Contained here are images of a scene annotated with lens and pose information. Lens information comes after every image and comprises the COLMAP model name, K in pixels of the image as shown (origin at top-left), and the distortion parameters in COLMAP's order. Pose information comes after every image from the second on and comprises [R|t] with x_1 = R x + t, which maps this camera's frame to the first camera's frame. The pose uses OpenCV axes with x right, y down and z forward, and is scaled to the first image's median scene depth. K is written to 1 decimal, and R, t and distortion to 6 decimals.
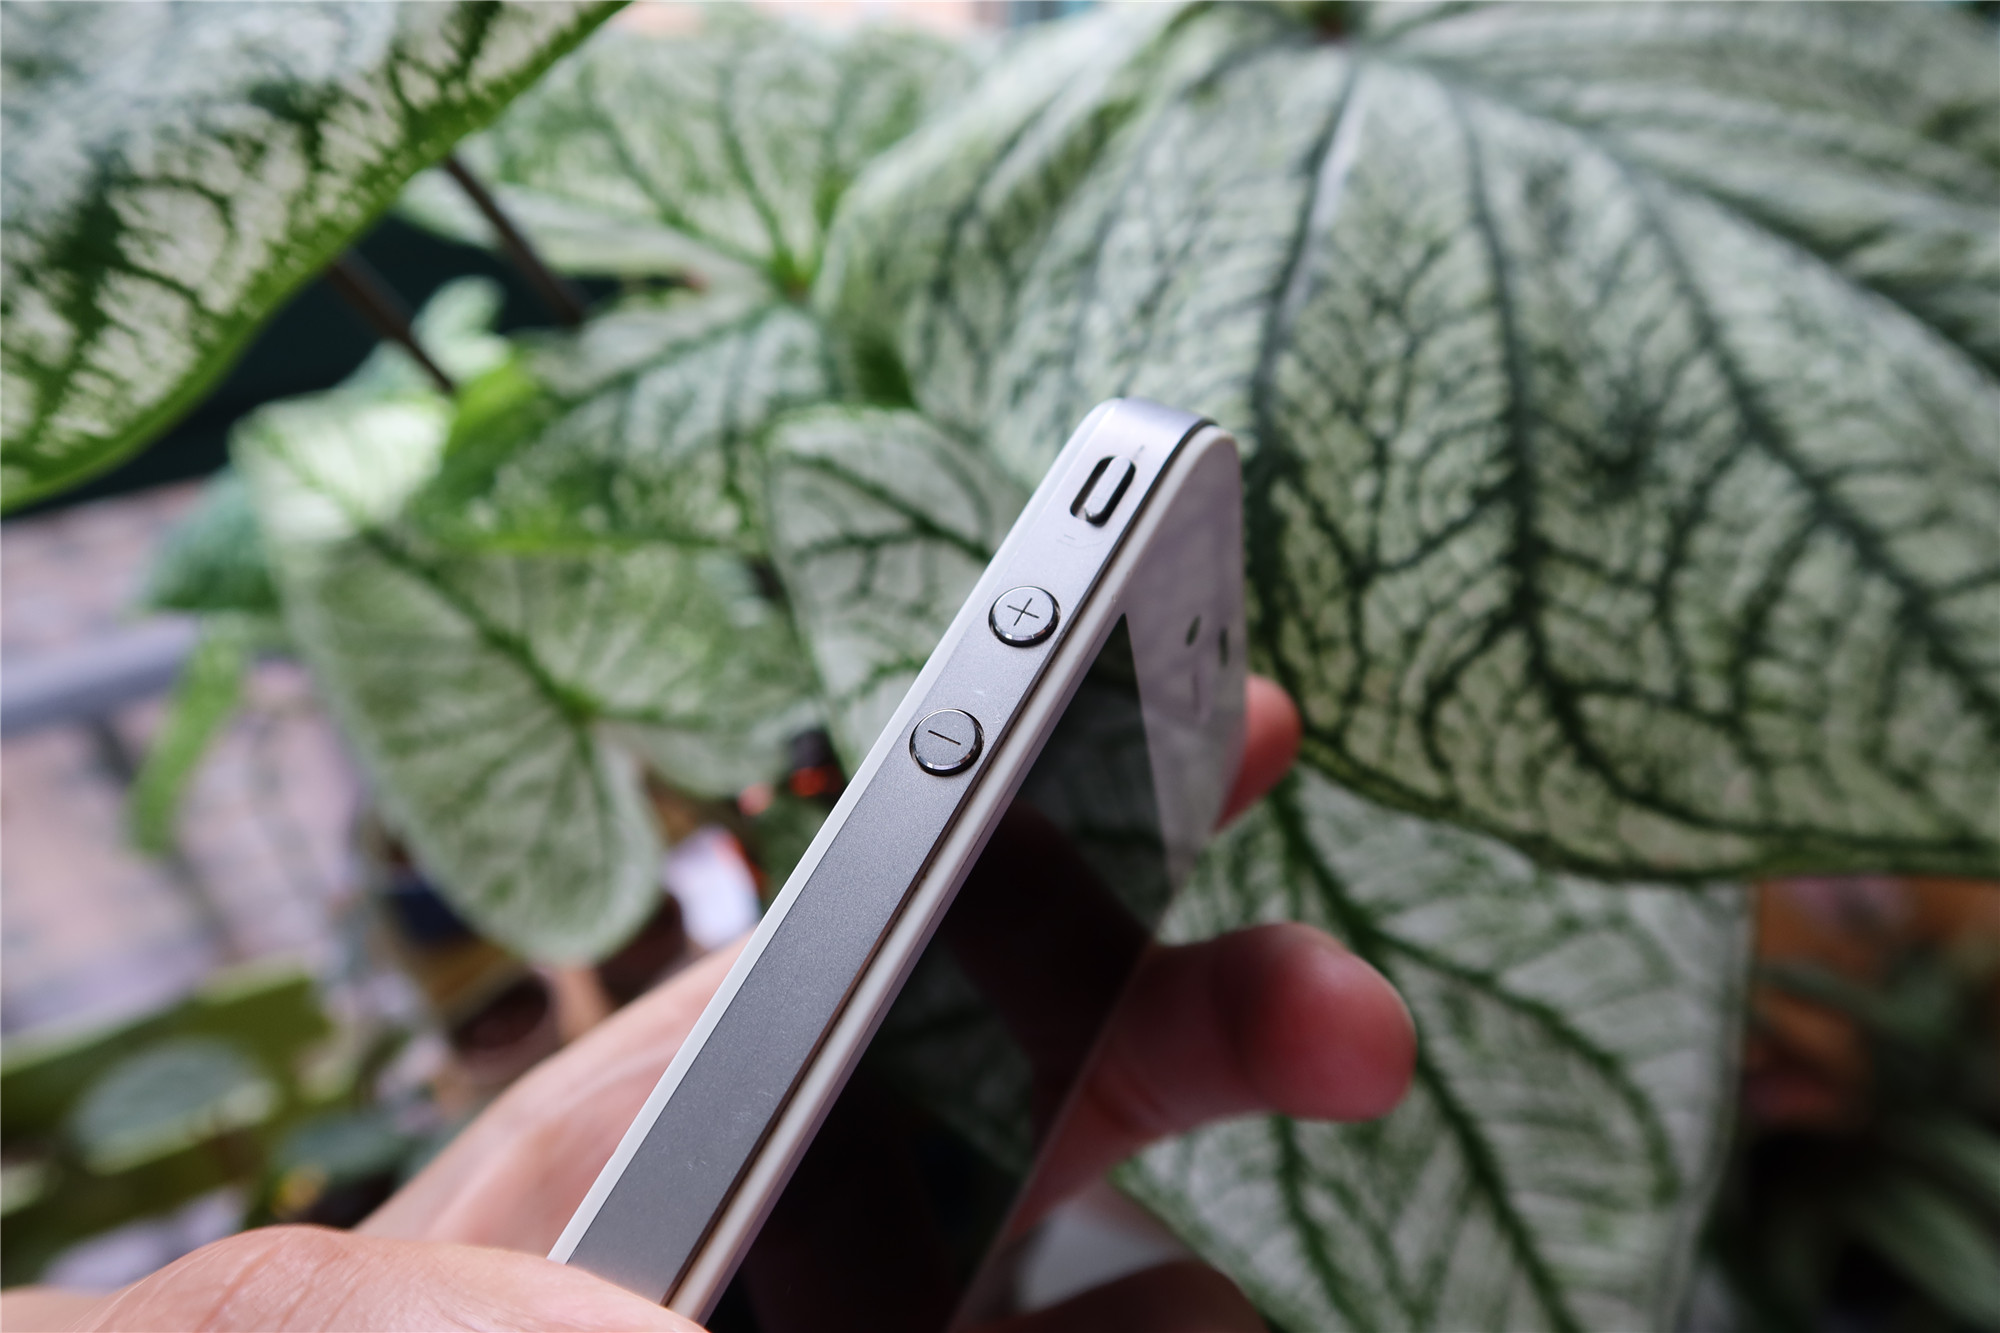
lens RADIAL K [[1352.1, 0, 1007.4], [0, 1352.1, 660.2], [0, 0, 1]] dist [-0.031765, 0.000988]
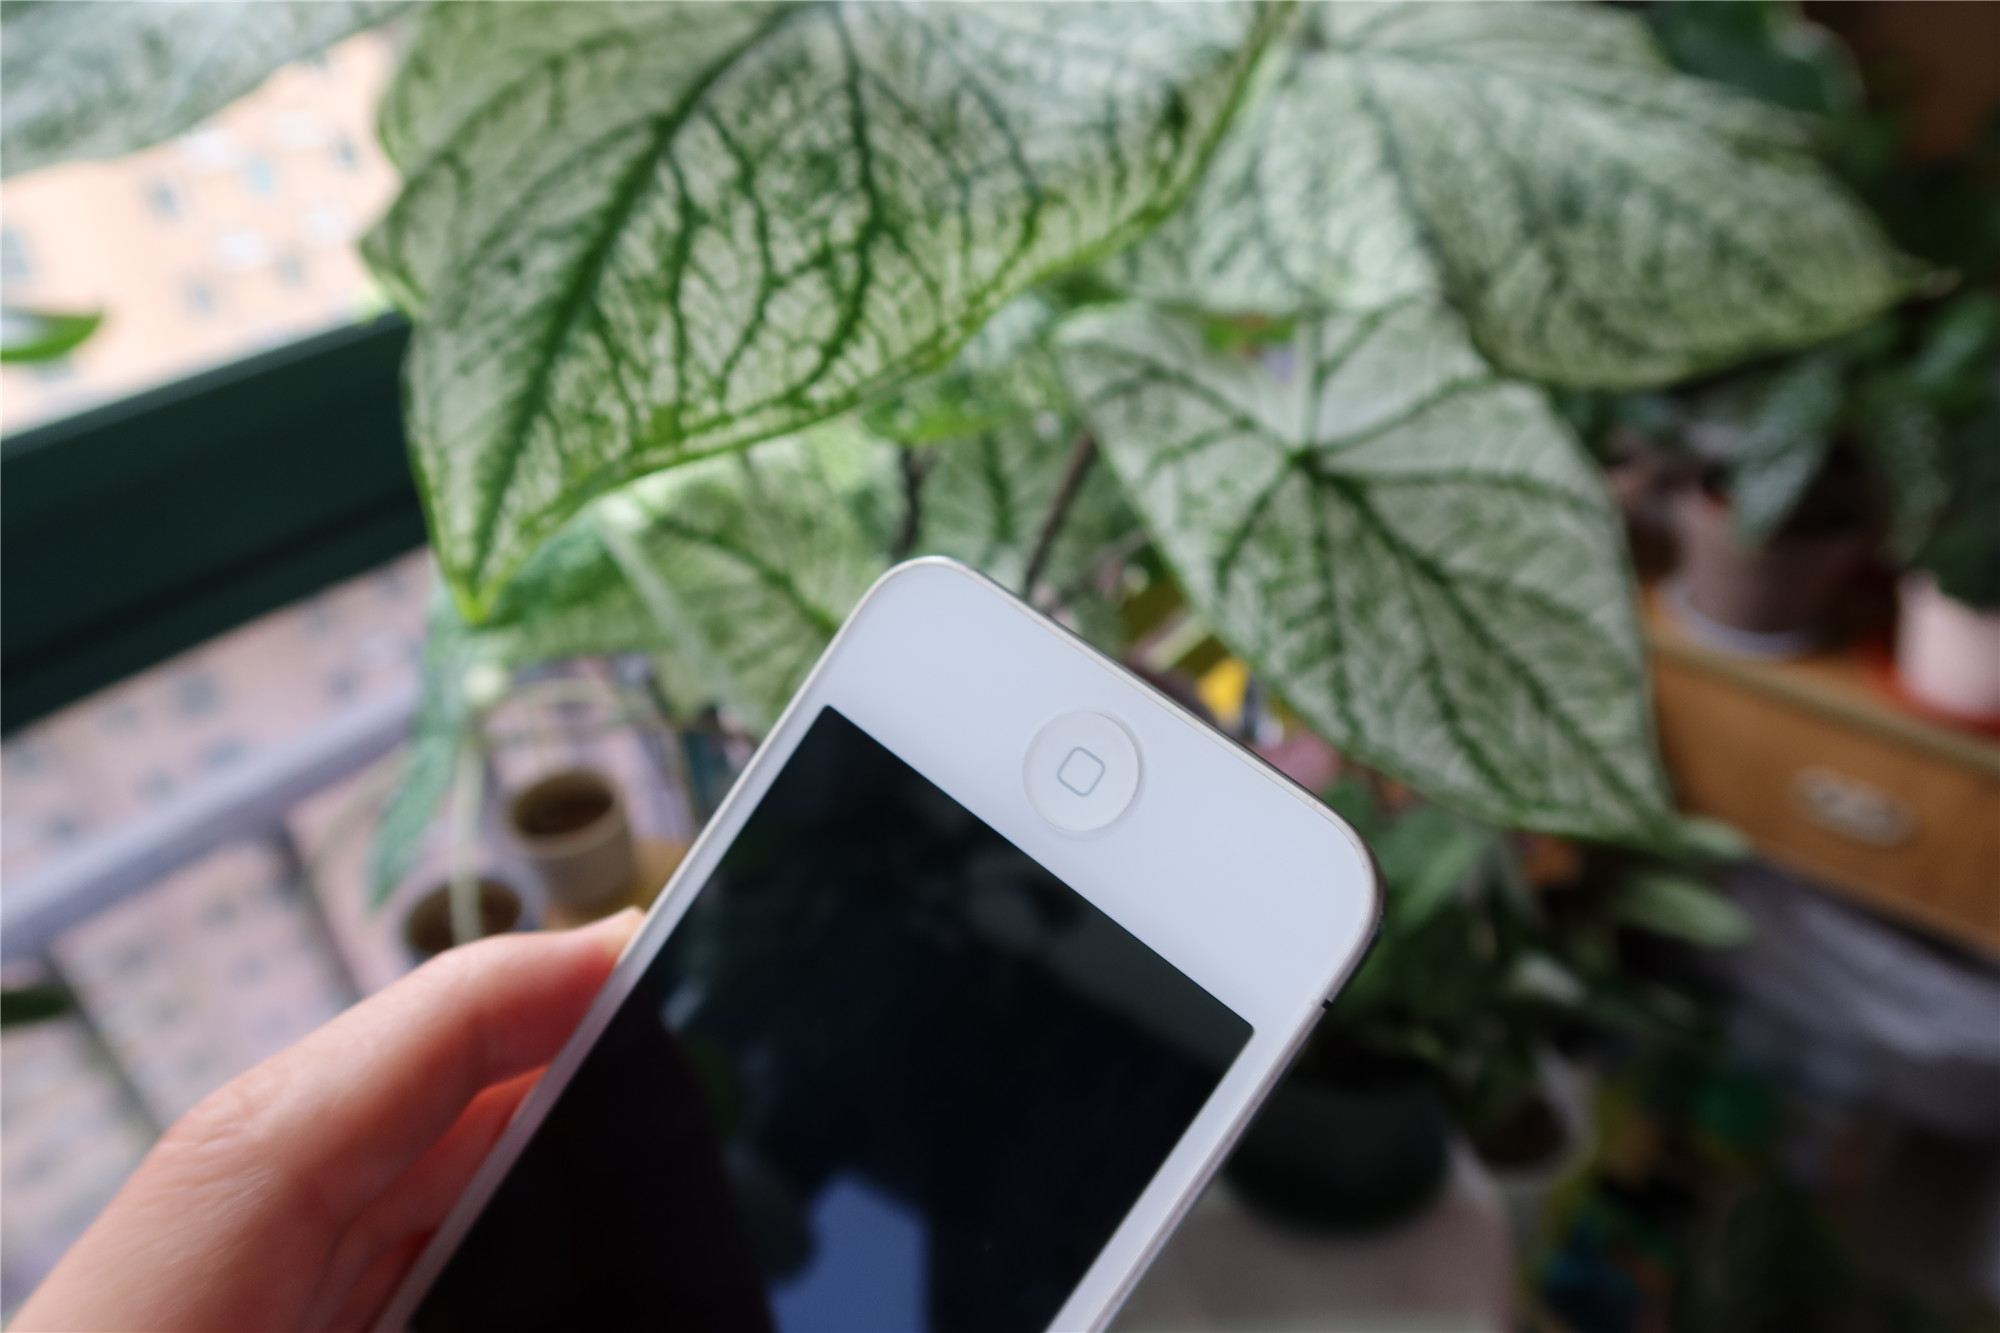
lens RADIAL K [[1394.1, 0, 986.4], [0, 1394.1, 667.0], [0, 0, 1]] dist [-0.020287, -0.002376]
pose [[0.916935, -0.246292, 0.313960, -1.162457], [0.280597, 0.957381, -0.068458, 0.405157], [-0.283718, 0.150868, 0.946965, -0.628280]]
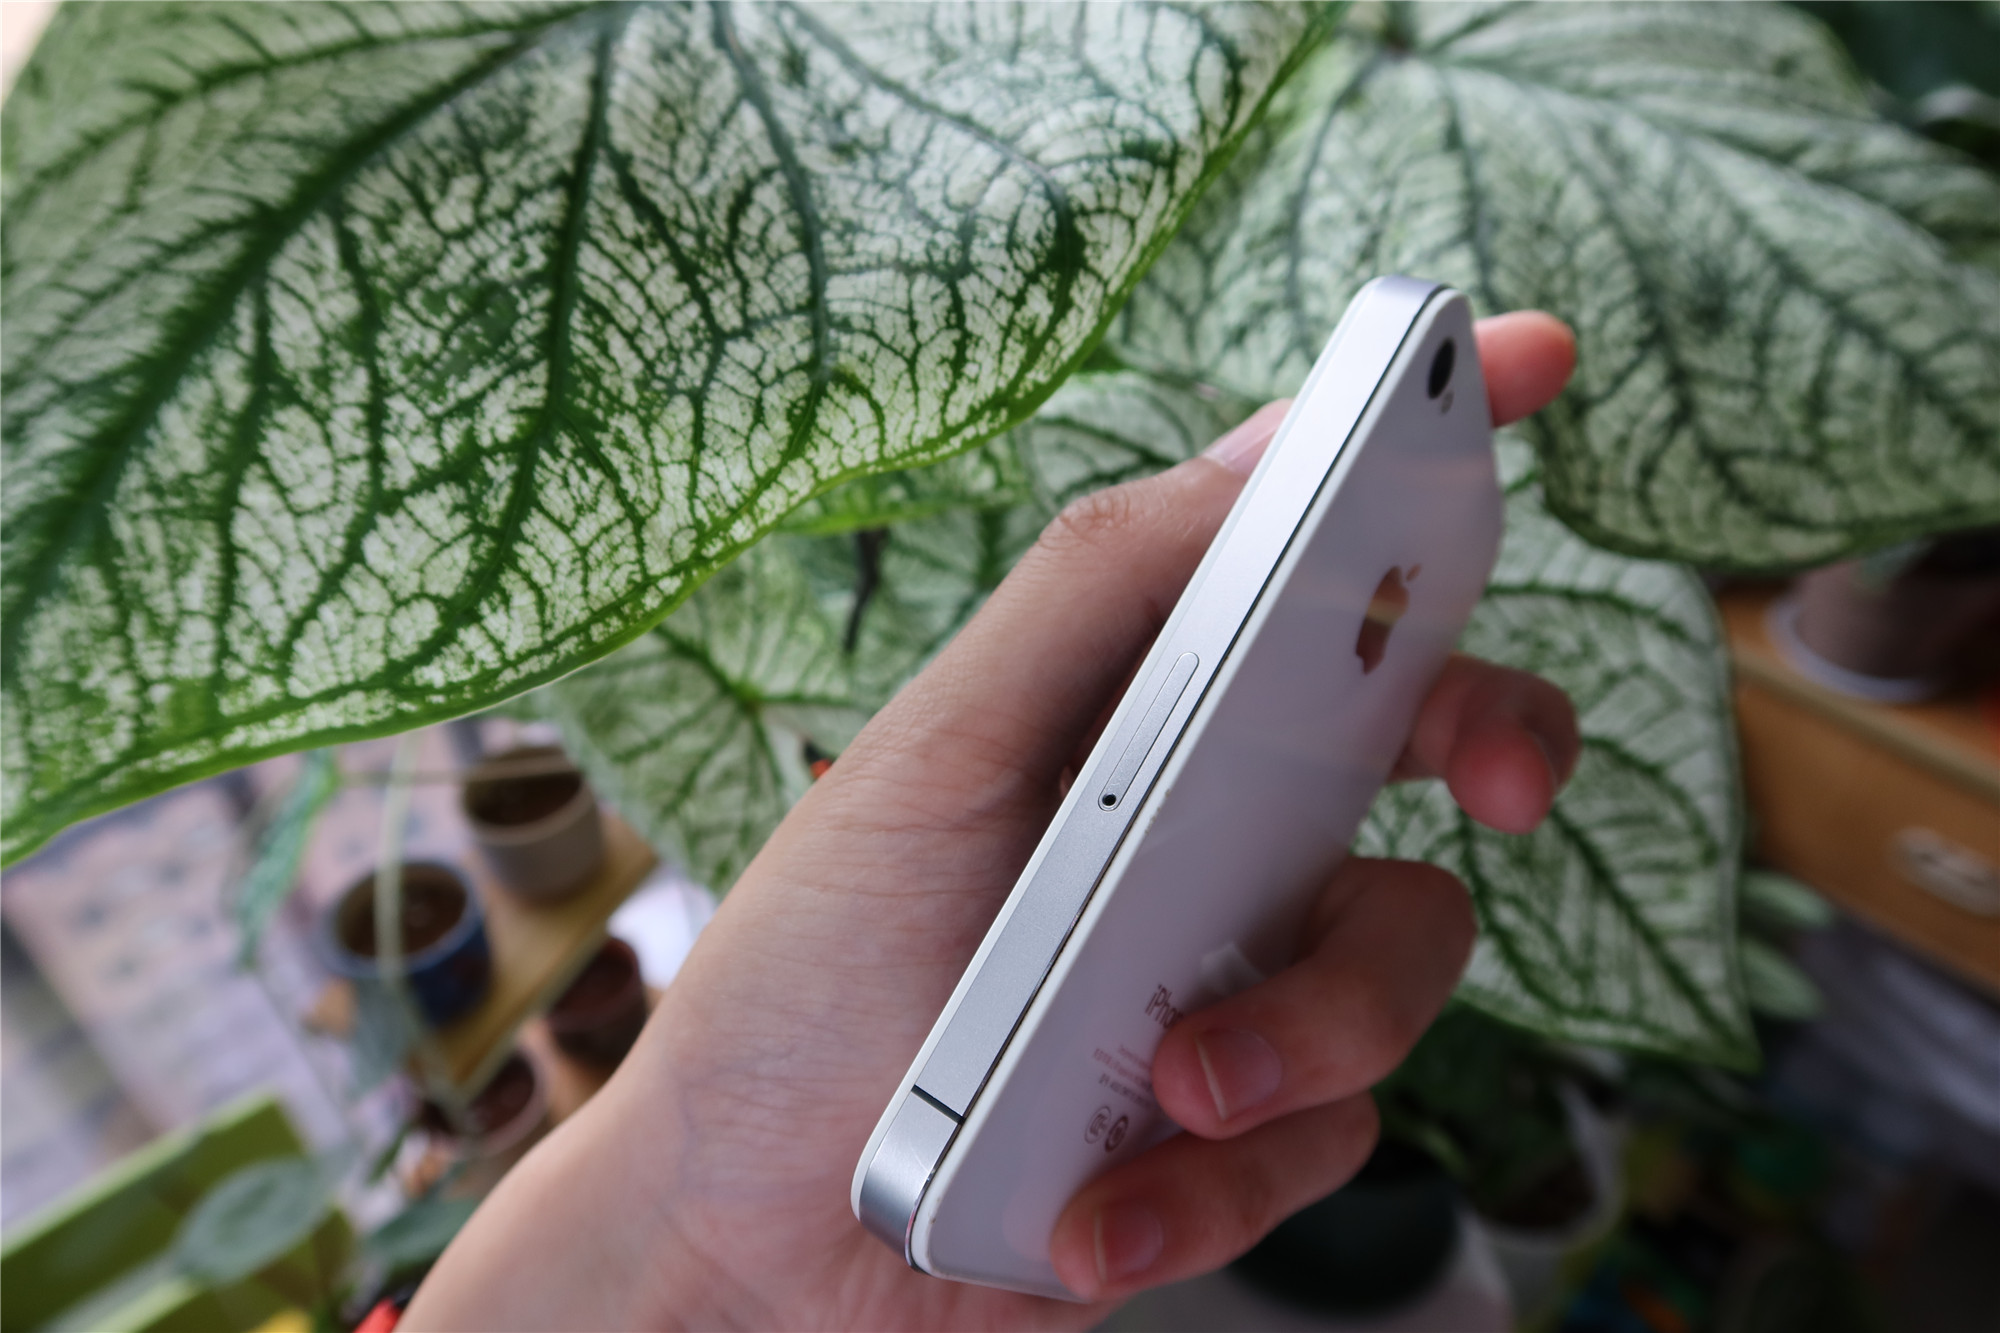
lens RADIAL K [[1394.1, 0, 986.4], [0, 1394.1, 667.0], [0, 0, 1]] dist [-0.020287, -0.002376]
pose [[0.960691, -0.168196, 0.220868, -0.696553], [0.173186, 0.984884, -0.003283, 0.085517], [-0.216978, 0.041406, 0.975298, -0.305746]]
